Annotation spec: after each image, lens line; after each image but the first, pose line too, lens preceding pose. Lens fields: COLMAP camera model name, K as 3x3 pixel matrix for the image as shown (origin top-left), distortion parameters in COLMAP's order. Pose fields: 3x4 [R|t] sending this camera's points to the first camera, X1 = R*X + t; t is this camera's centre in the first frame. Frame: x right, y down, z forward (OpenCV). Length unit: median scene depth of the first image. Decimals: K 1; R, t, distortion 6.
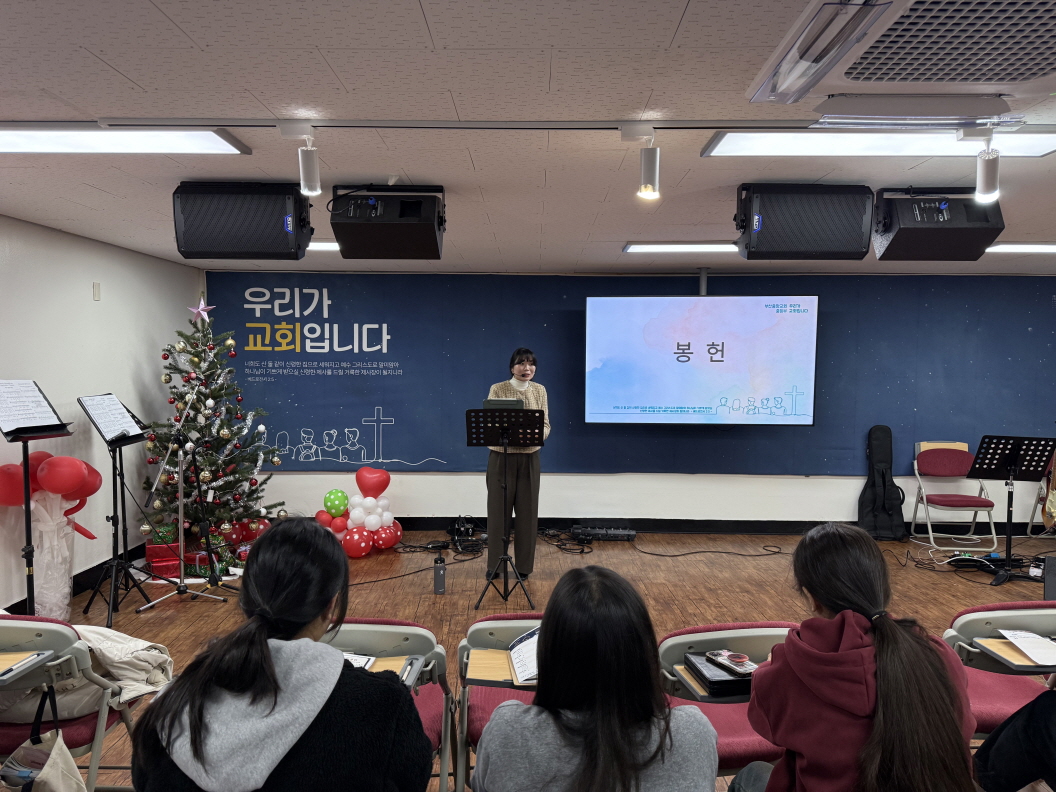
lens RADIAL K [[735.8, 0, 533.7], [0, 735.8, 390.4], [0, 0, 1]] dist [0.057830, -0.086633]
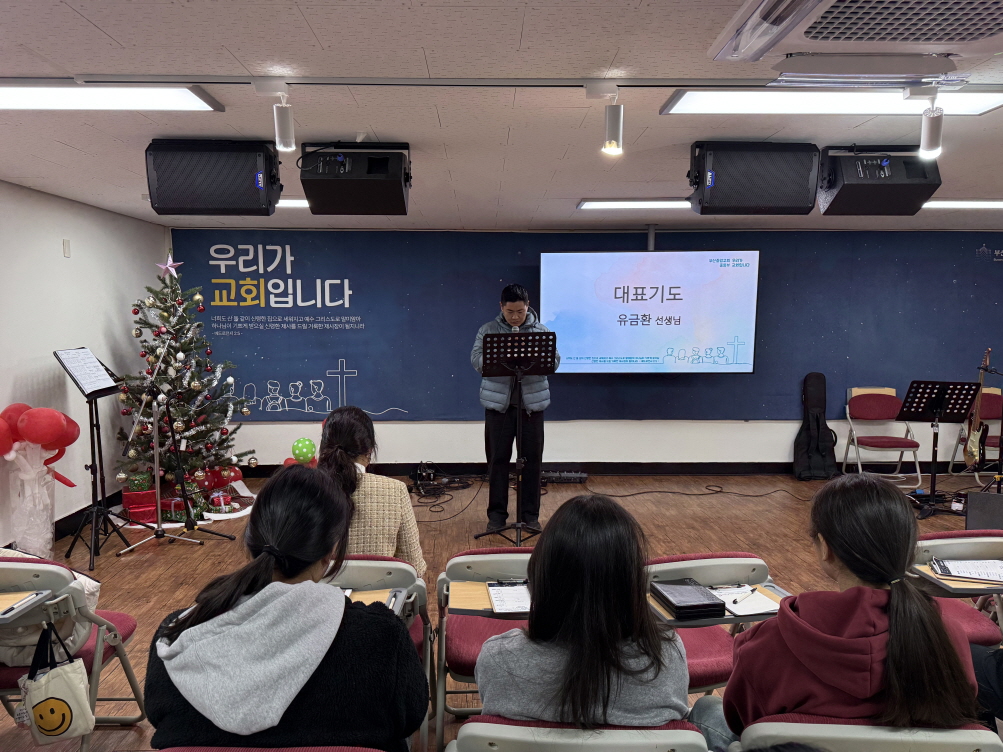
lens RADIAL K [[700.2, 0, 501.5], [0, 700.2, 376.0], [0, 0, 1]] dist [0.047854, -0.071063]
pose [[0.999577, -0.008417, 0.027847, -0.014696], [0.007142, 0.998936, 0.045562, 0.002943], [-0.028201, -0.045344, 0.998573, -0.000617]]
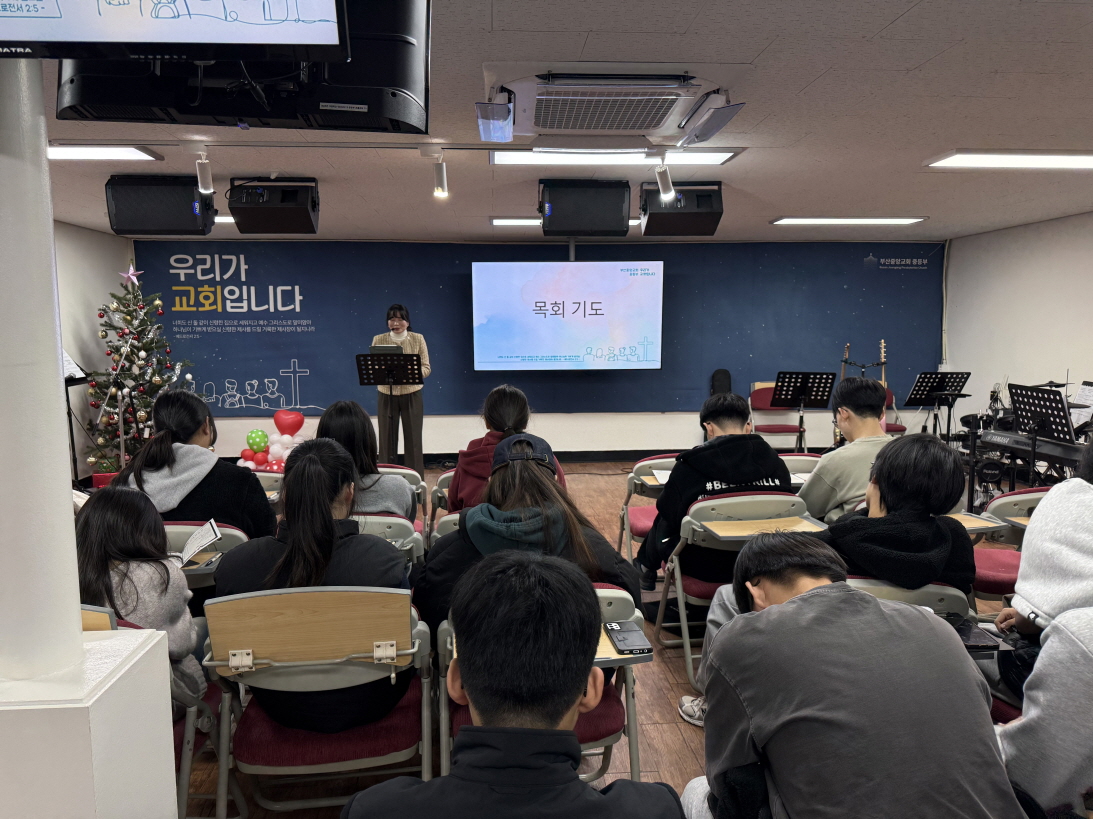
lens RADIAL K [[774.0, 0, 546.5], [0, 774.0, 409.5], [0, 0, 1]] dist [0.004618, 0.001437]
pose [[0.997596, -0.017748, 0.066993, 0.119681], [0.013358, 0.997769, 0.065405, 0.032492], [-0.068005, -0.064352, 0.995607, -0.274838]]
